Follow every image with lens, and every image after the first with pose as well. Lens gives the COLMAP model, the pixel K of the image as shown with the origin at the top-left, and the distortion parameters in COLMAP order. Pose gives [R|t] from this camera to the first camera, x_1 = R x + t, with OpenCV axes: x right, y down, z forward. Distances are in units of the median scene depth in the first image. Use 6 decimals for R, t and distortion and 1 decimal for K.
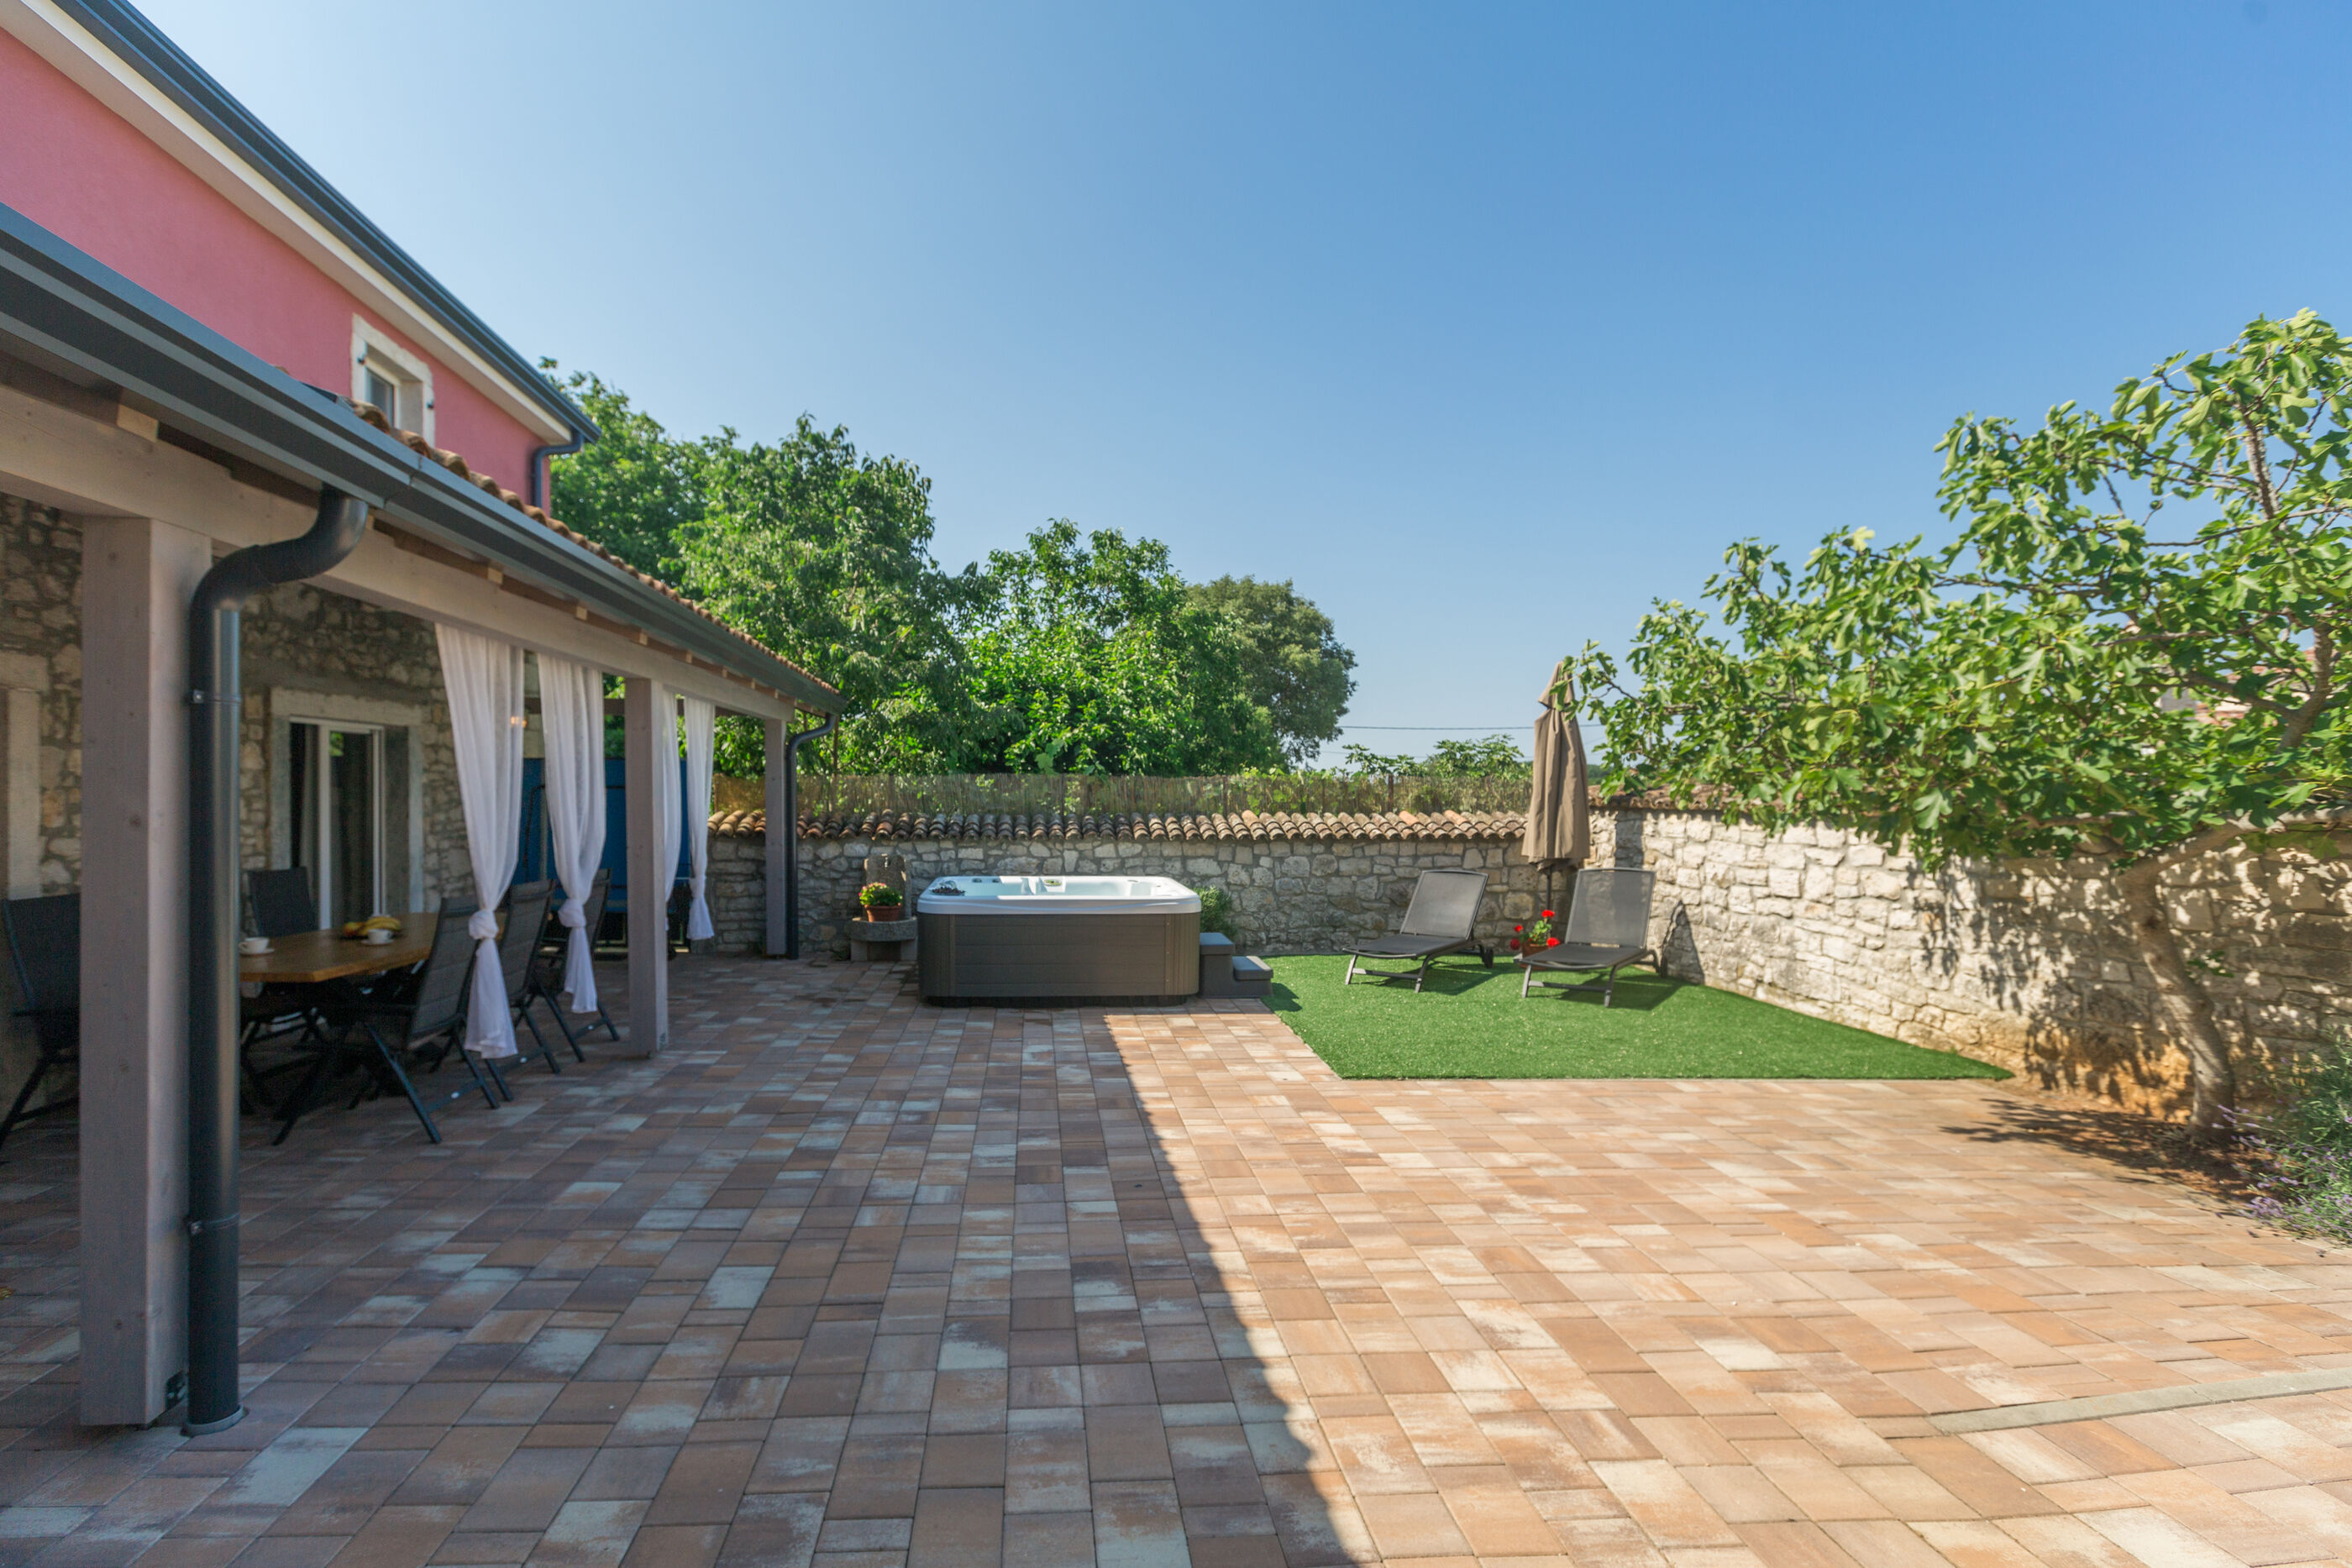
lens RADIAL K [[1086.3, 0, 1097.8], [0, 1086.3, 793.0], [0, 0, 1]] dist [0.000621, 0.000509]
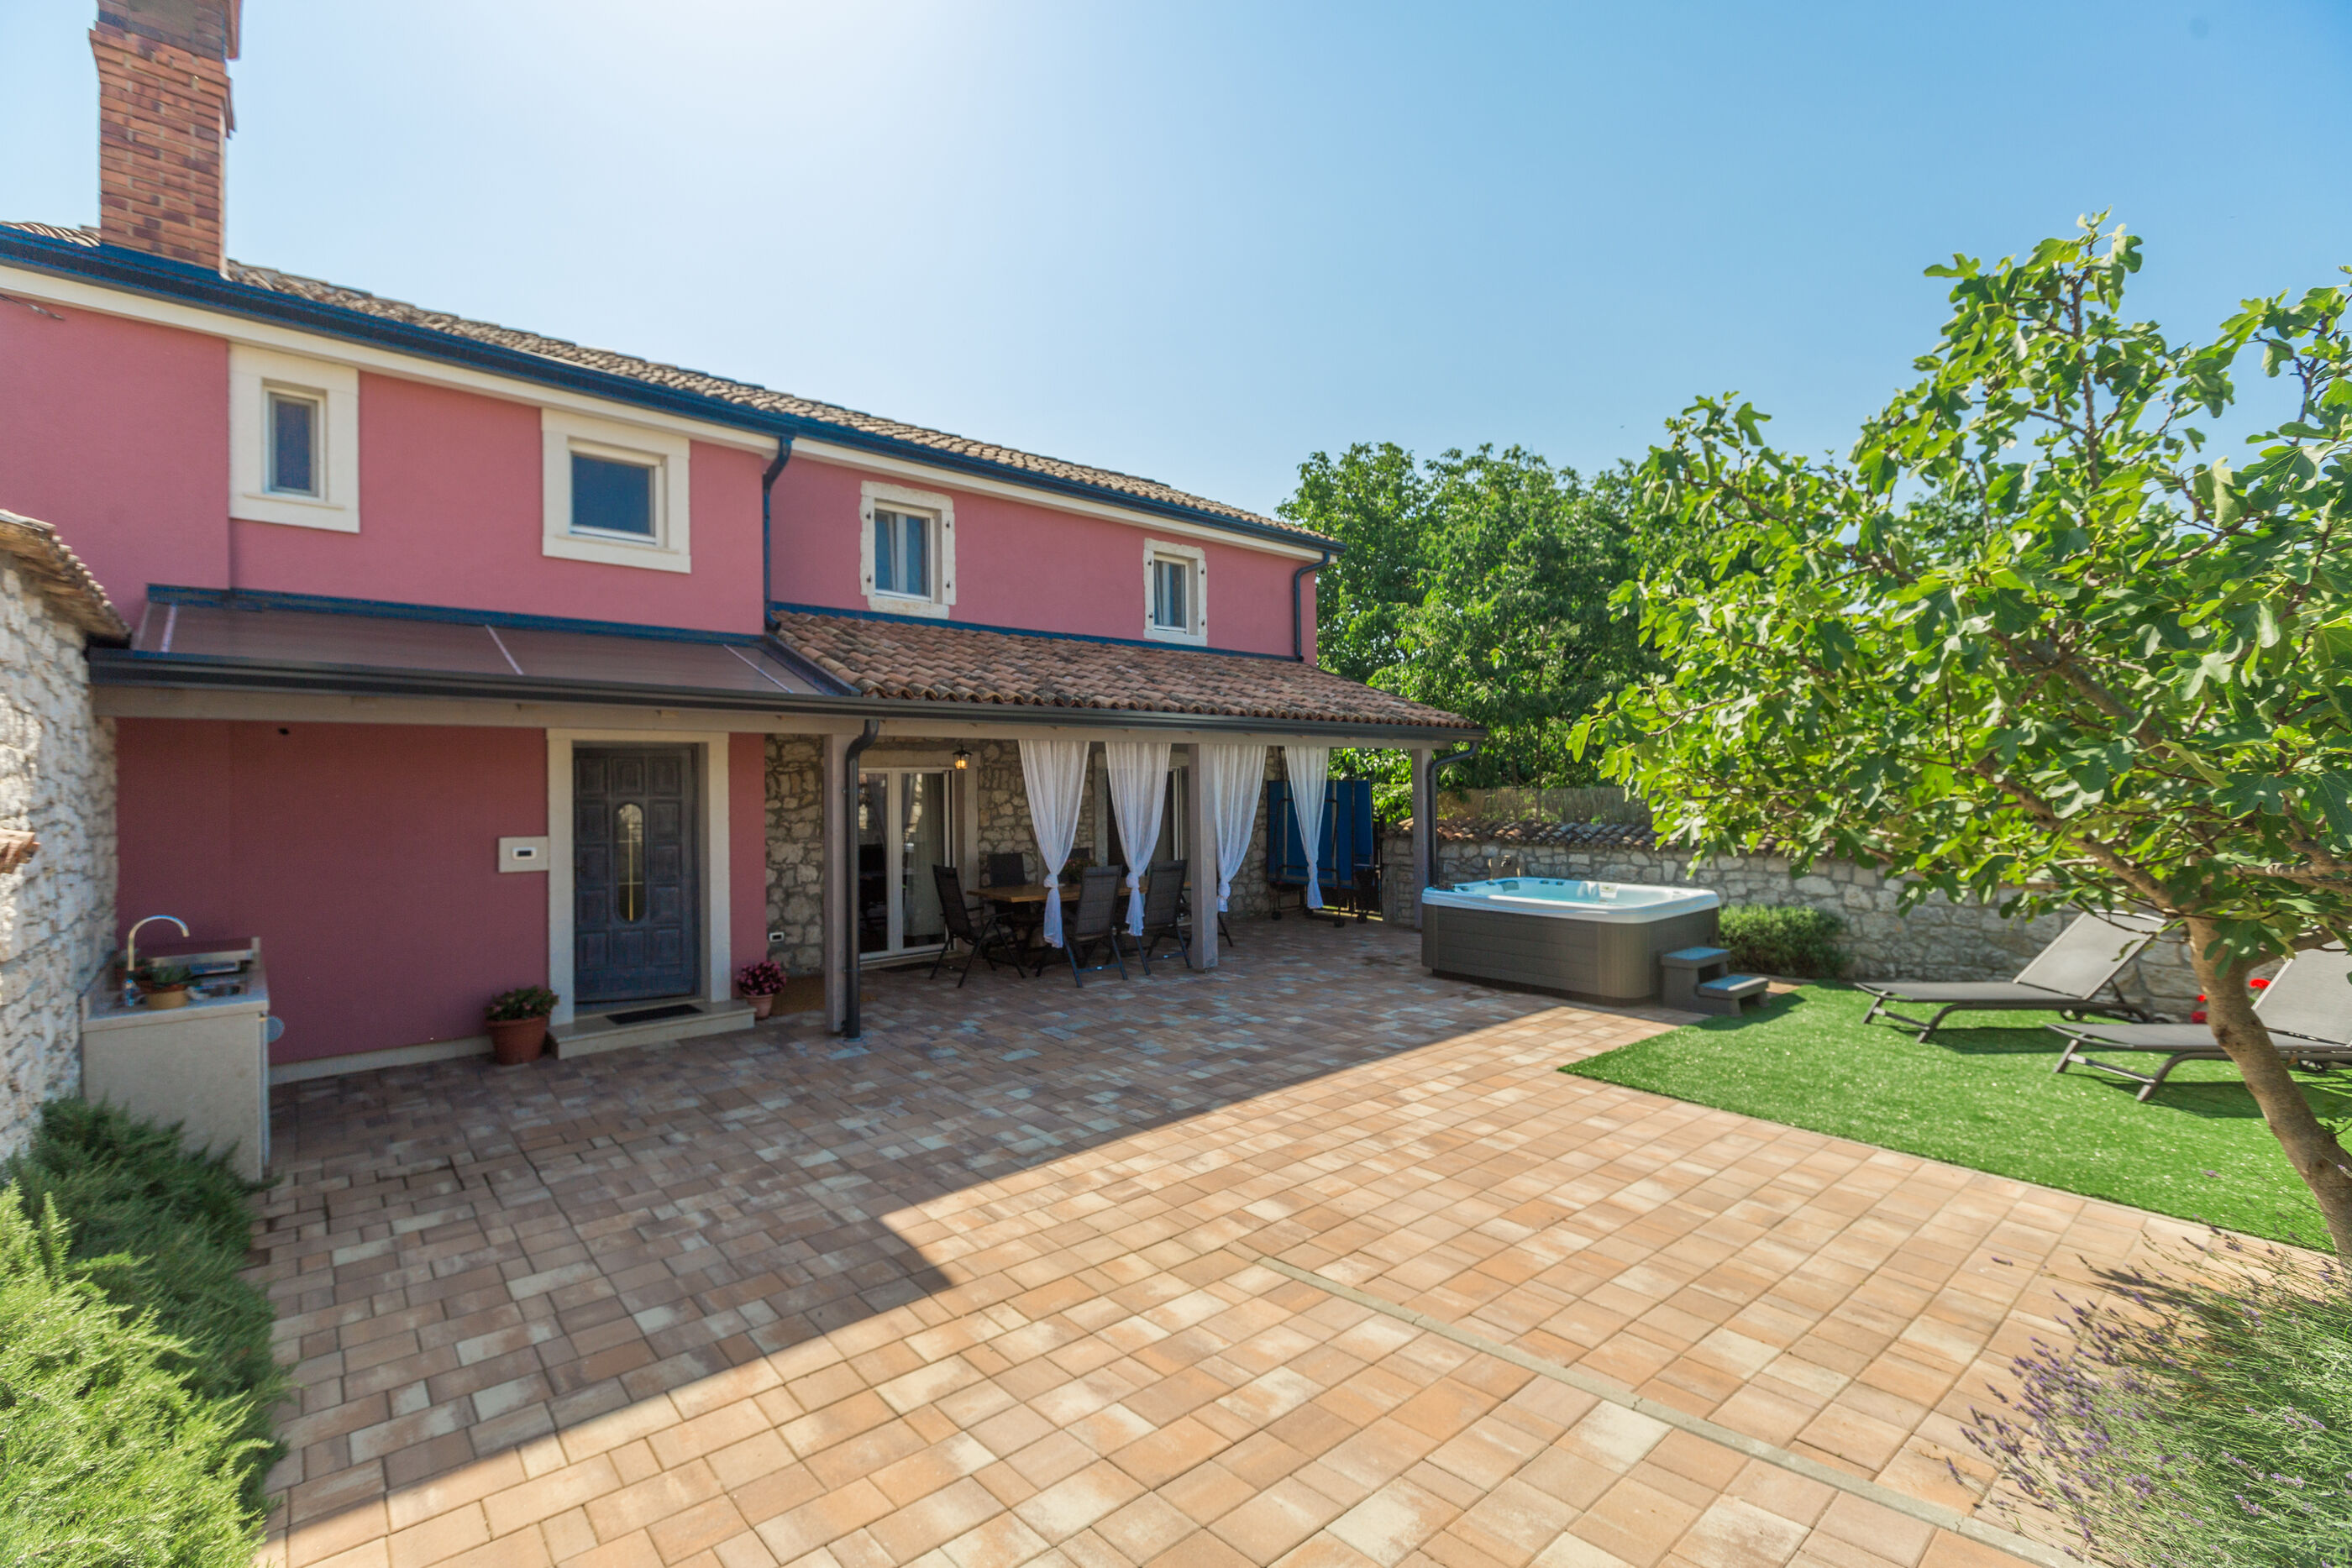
lens RADIAL K [[1043.8, 0, 1157.4], [0, 1043.8, 774.3], [0, 0, 1]] dist [0.000035, -0.000038]
pose [[0.589896, -0.013927, -0.807359, 0.787072], [0.008840, 0.999903, -0.010790, -0.038583], [0.807431, -0.000772, 0.589962, 0.003493]]
